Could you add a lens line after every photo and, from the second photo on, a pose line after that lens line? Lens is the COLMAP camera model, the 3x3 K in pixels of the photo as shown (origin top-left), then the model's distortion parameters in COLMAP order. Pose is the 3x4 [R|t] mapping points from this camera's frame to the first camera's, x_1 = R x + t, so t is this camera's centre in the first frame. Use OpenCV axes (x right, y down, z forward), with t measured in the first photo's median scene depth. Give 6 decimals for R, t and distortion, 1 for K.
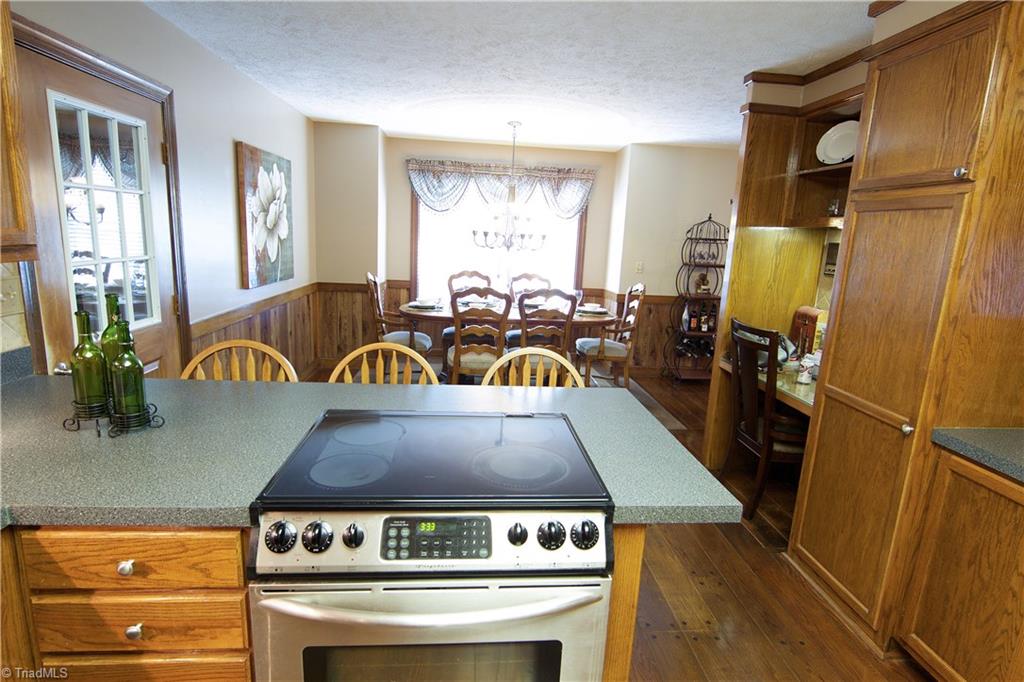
lens RADIAL K [[520.2, 0, 517.6], [0, 520.2, 344.3], [0, 0, 1]] dist [-0.011502, 0.000273]
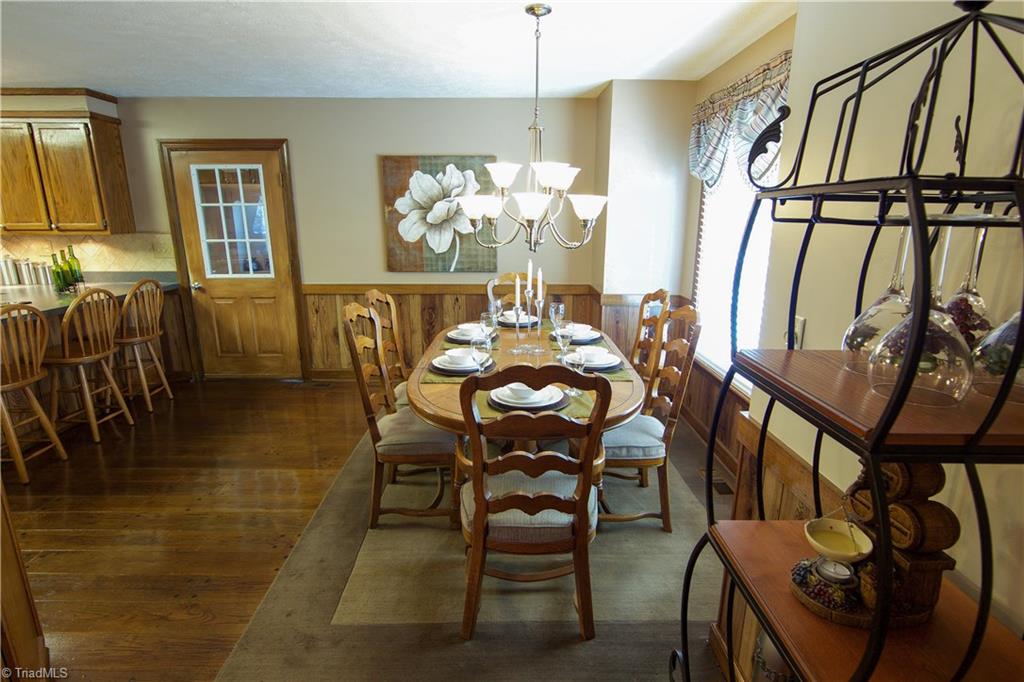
lens RADIAL K [[520.2, 0, 517.6], [0, 520.2, 344.3], [0, 0, 1]] dist [-0.011502, 0.000273]
pose [[-0.076122, 0.185993, -0.979598, 0.693805], [-0.212987, 0.956740, 0.198204, -0.241128], [0.974085, 0.223729, -0.033215, 1.307400]]
